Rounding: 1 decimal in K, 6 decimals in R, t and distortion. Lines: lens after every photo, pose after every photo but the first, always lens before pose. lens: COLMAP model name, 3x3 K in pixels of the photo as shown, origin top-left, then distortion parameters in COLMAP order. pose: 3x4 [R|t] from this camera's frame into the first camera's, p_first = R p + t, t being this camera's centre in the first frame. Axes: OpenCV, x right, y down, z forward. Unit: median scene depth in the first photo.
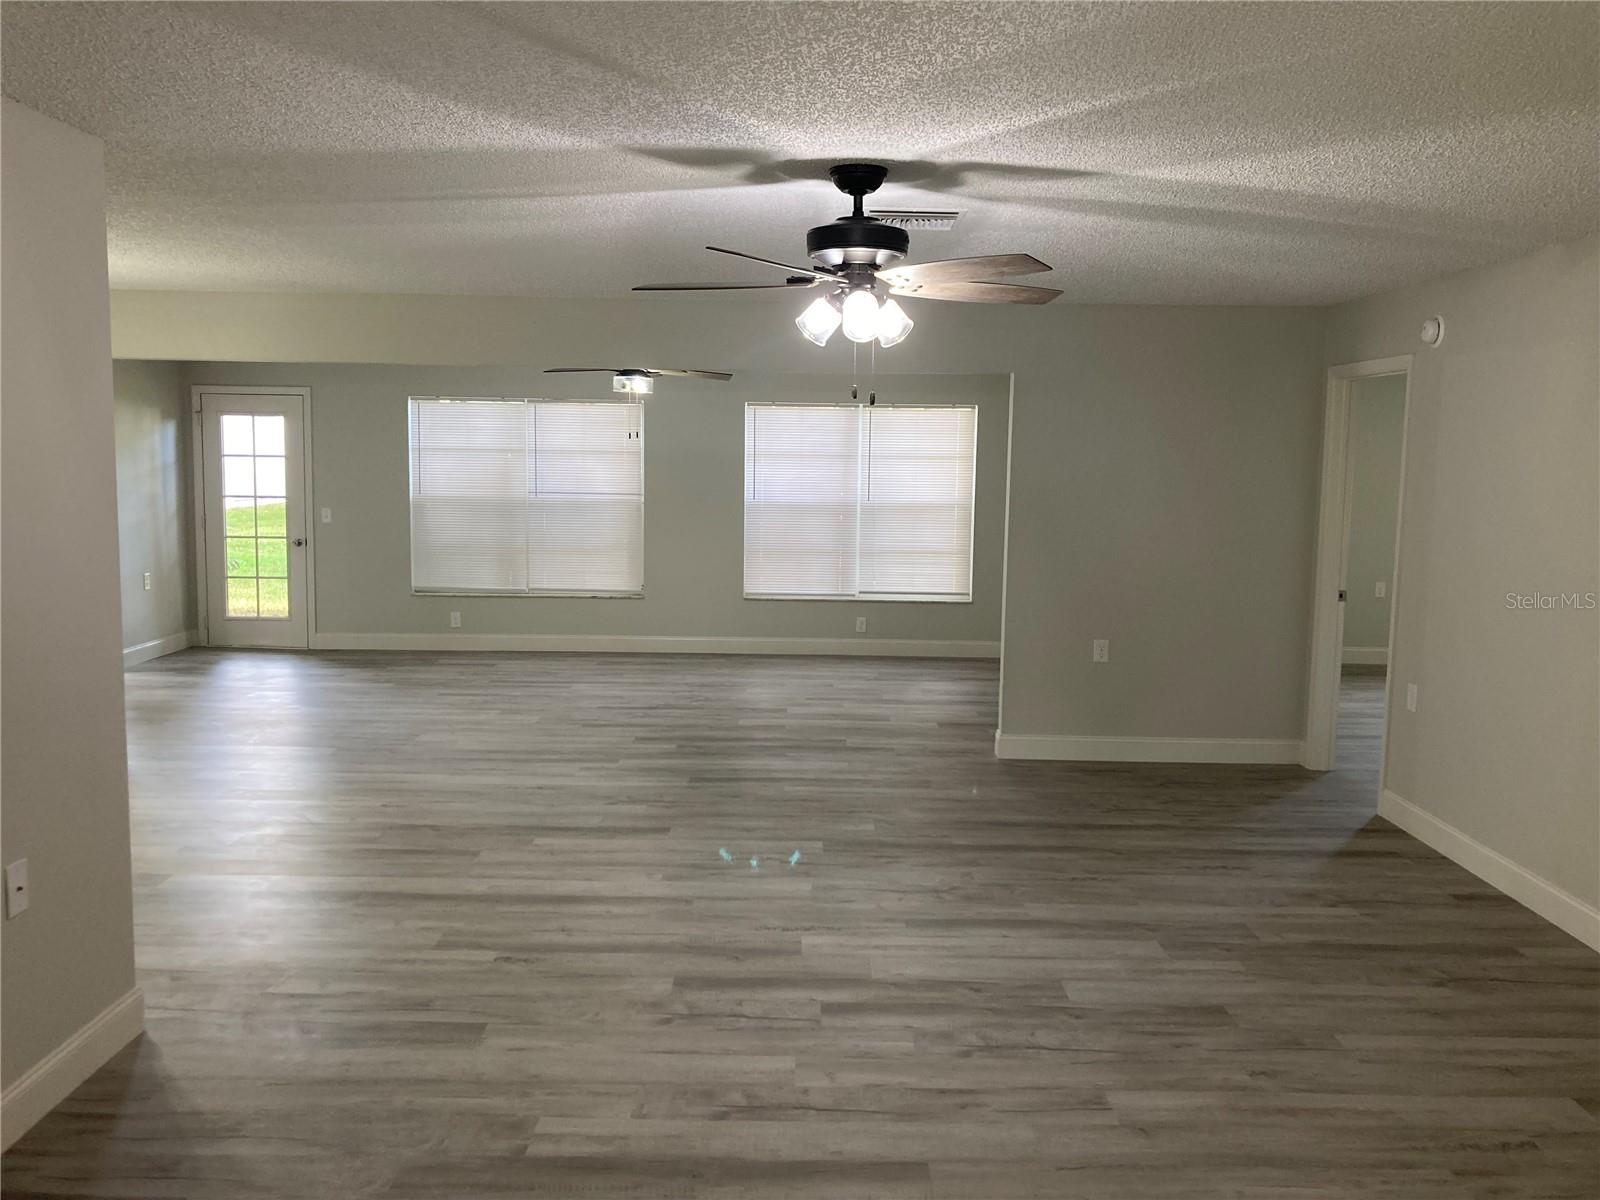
lens RADIAL K [[1306.2, 0, 782.7], [0, 1306.2, 587.6], [0, 0, 1]] dist [0.040595, -0.000505]
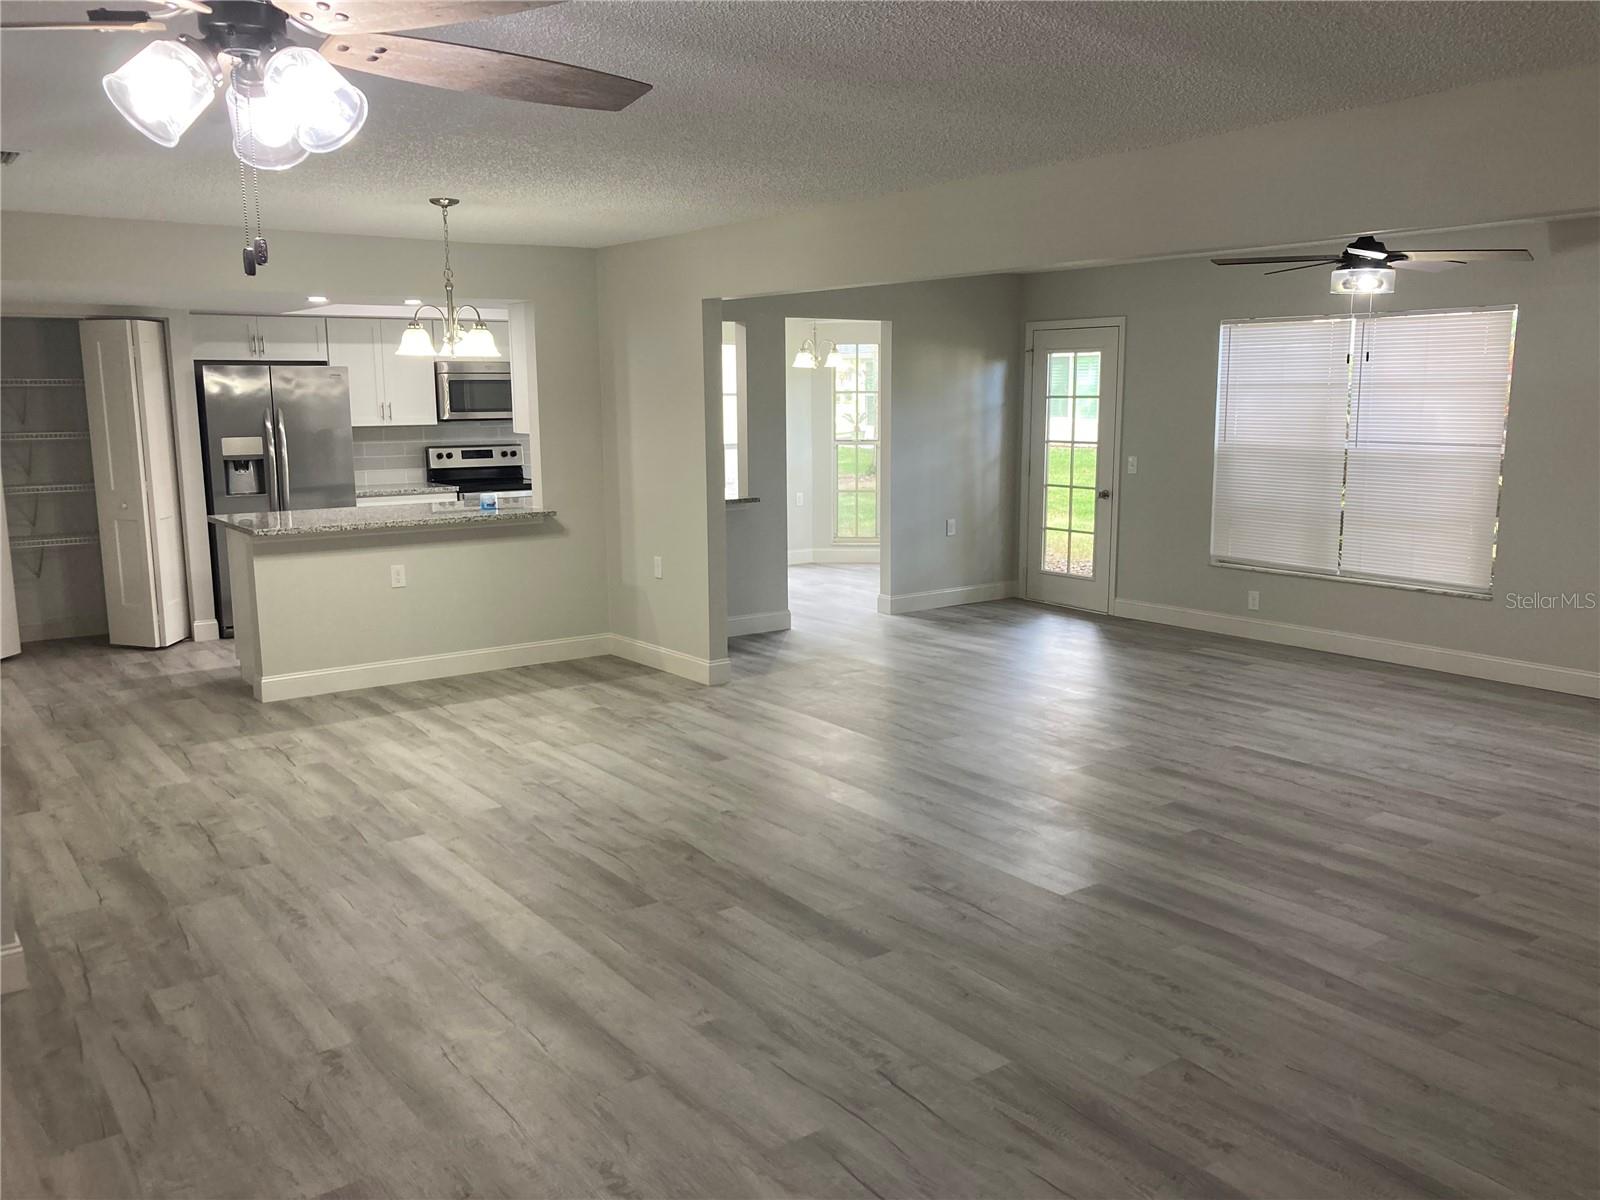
lens RADIAL K [[1301.4, 0, 808.6], [0, 1301.4, 618.1], [0, 0, 1]] dist [0.011879, -0.001460]
pose [[0.608297, 0.122977, -0.784124, 0.508400], [-0.067955, 0.992366, 0.102918, -0.068349], [0.790795, -0.009320, 0.612011, 0.723319]]
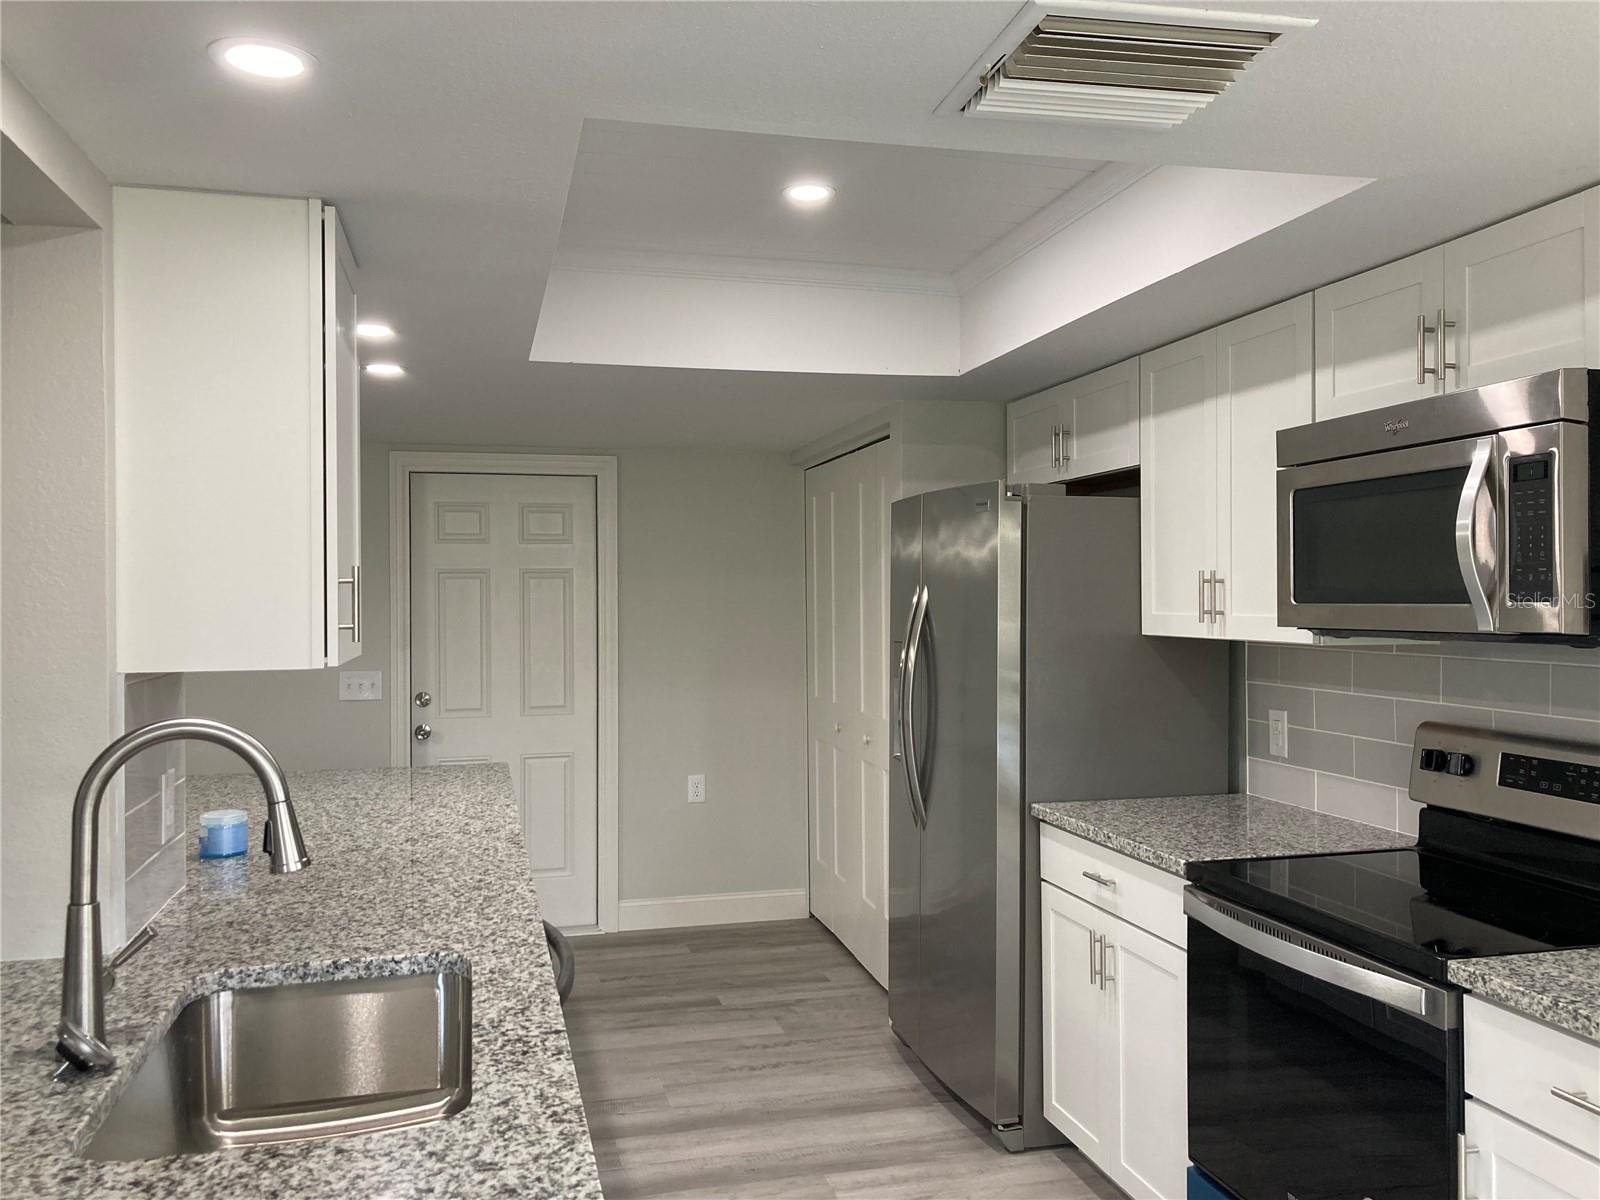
lens RADIAL K [[1377.2, 0, 800.0], [0, 1377.2, 600.0], [0, 0, 1]] dist [0.010671, 0.000526]
pose [[-0.971081, 0.000534, -0.238749, -1.235418], [-0.025078, 0.994237, 0.104227, -0.208435], [0.237429, 0.107200, -0.965472, 2.162119]]
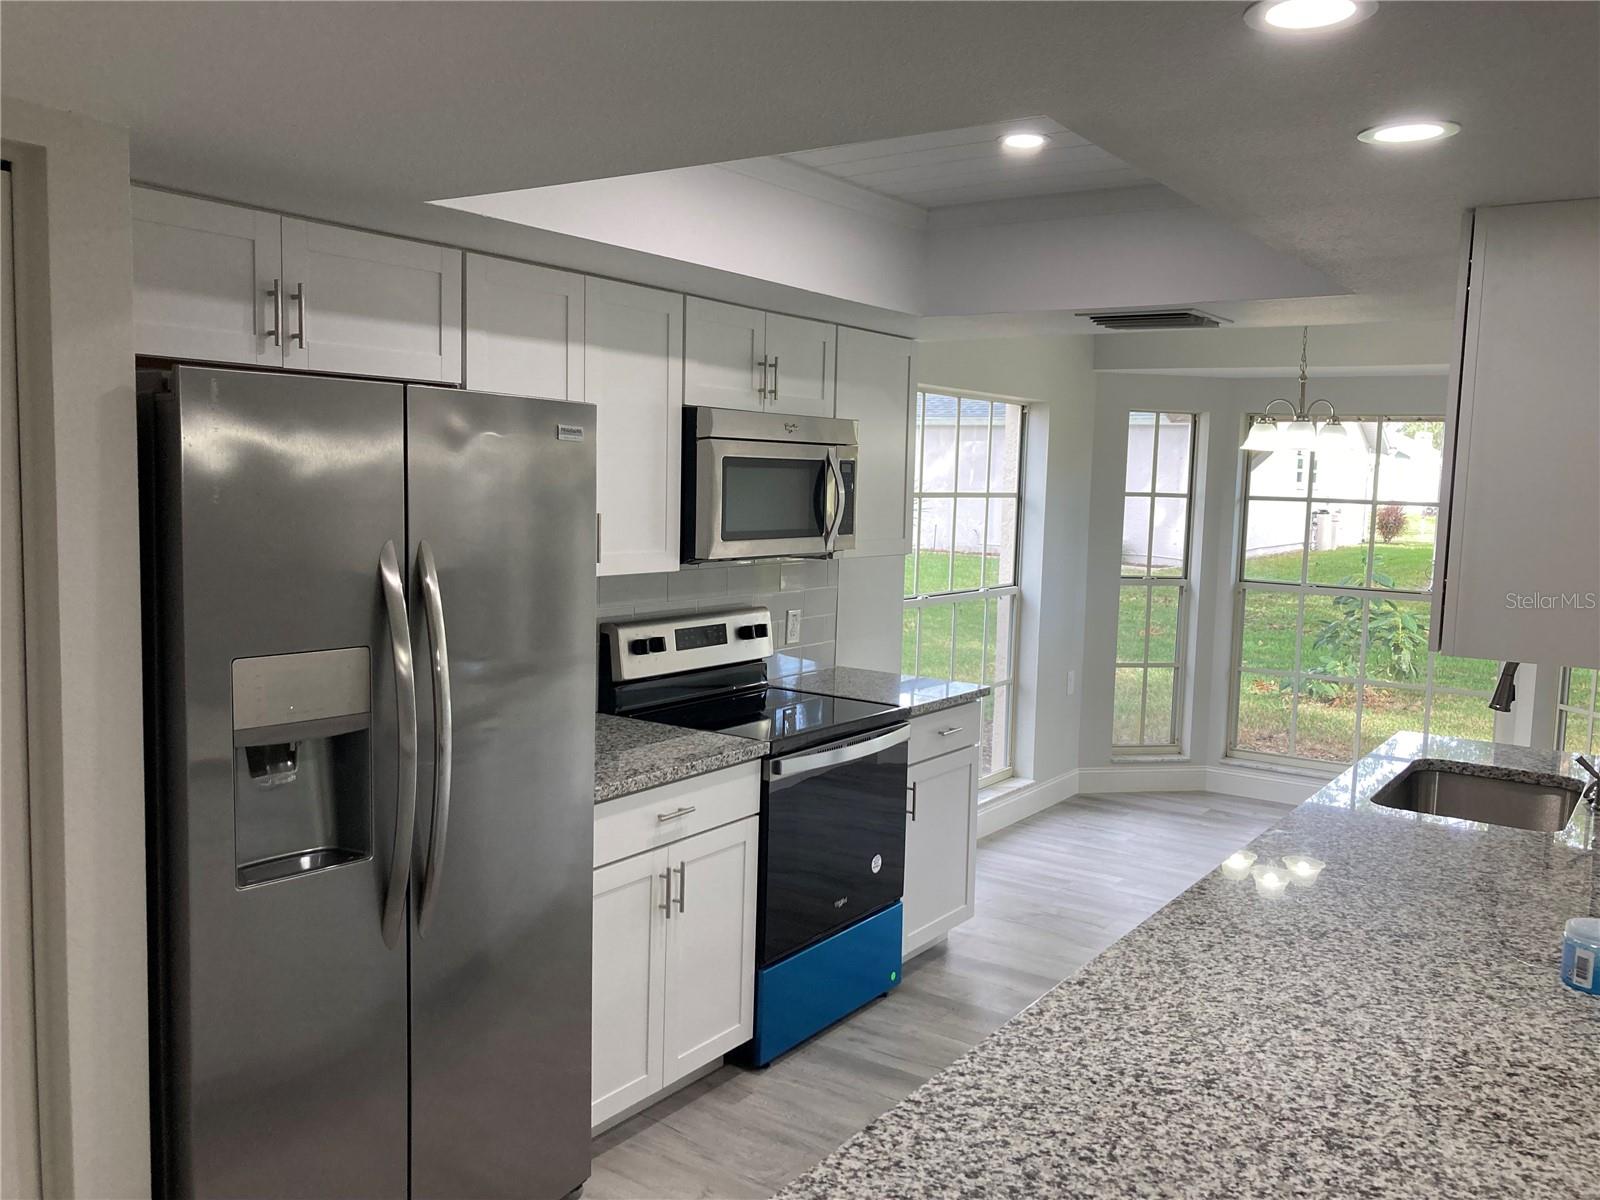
lens RADIAL K [[1298.1, 0, 820.7], [0, 1298.1, 594.3], [0, 0, 1]] dist [0.001145, -0.005716]
pose [[0.837840, 0.062045, -0.542379, -1.114400], [-0.075485, 0.997144, -0.002537, -0.113328], [0.540672, 0.043067, 0.840130, 0.933937]]
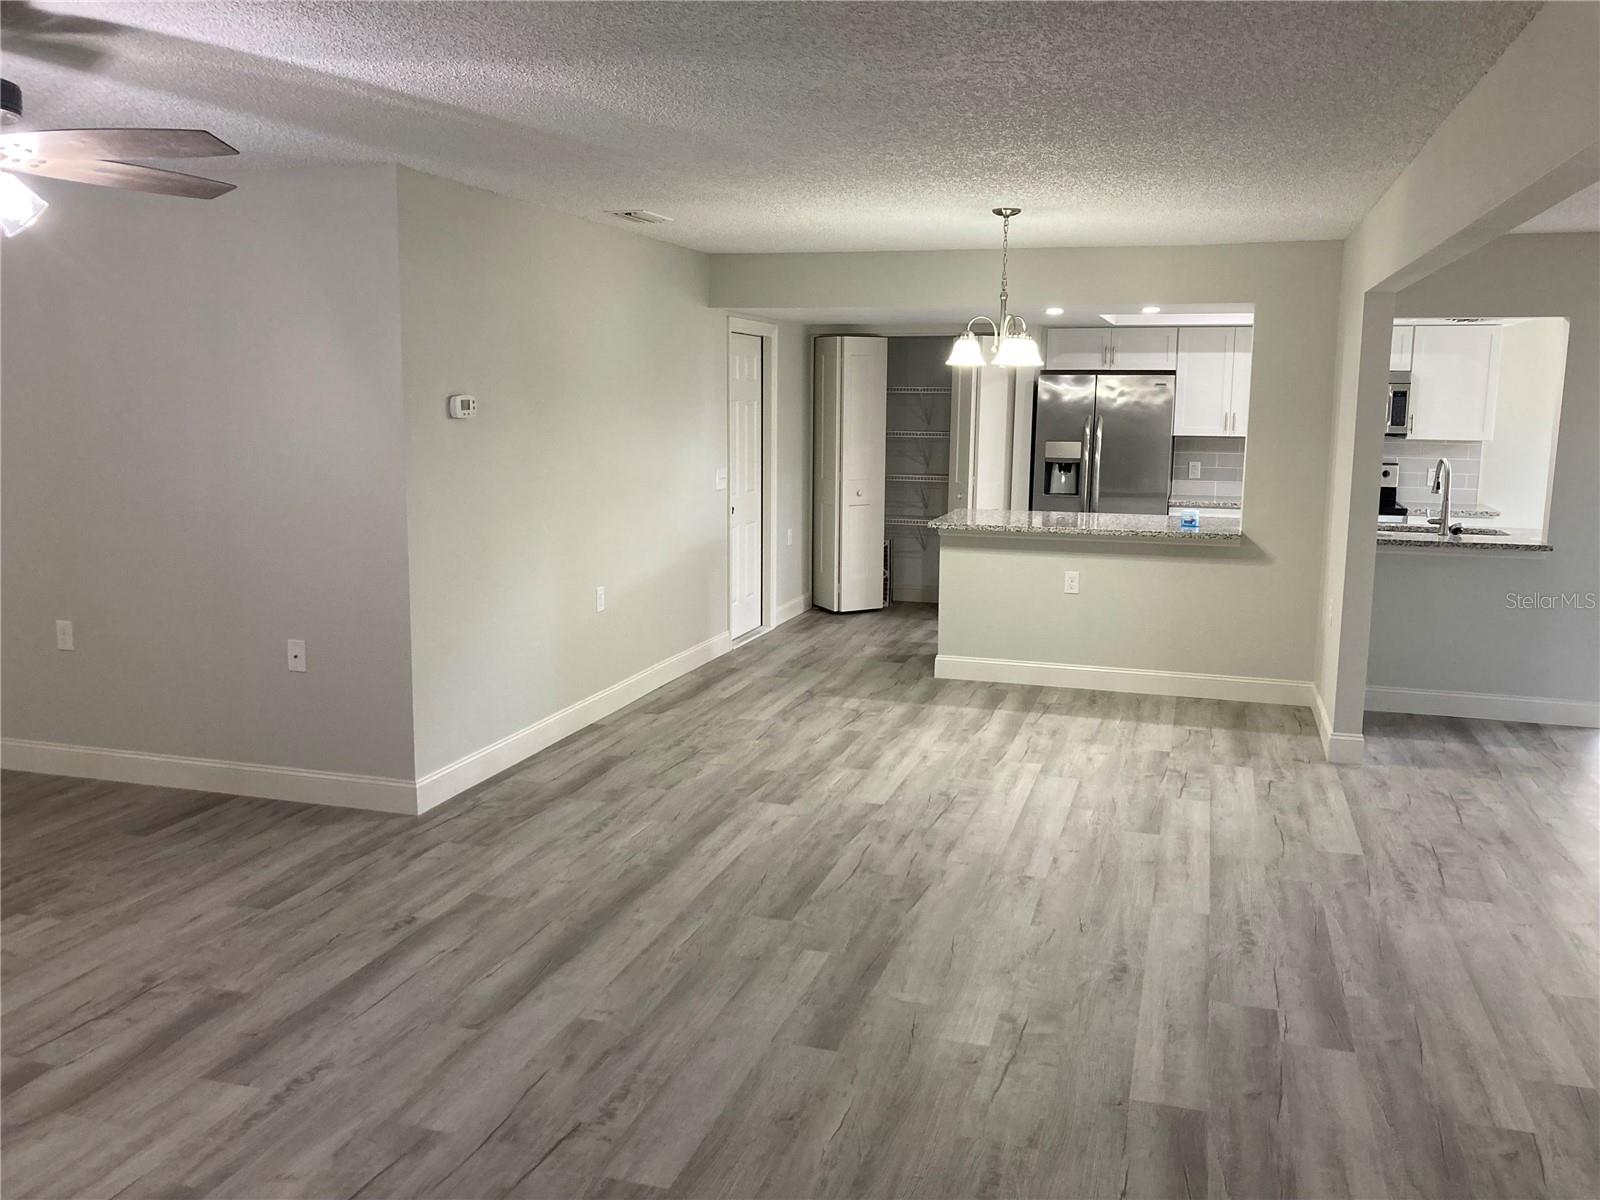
lens RADIAL K [[1304.9, 0, 830.8], [0, 1304.9, 599.7], [0, 0, 1]] dist [0.034379, -0.011219]
pose [[-0.265811, 0.135276, -0.954487, 0.572946], [-0.114815, 0.978616, 0.170670, -0.143548], [0.957163, 0.154955, -0.244595, 1.436934]]
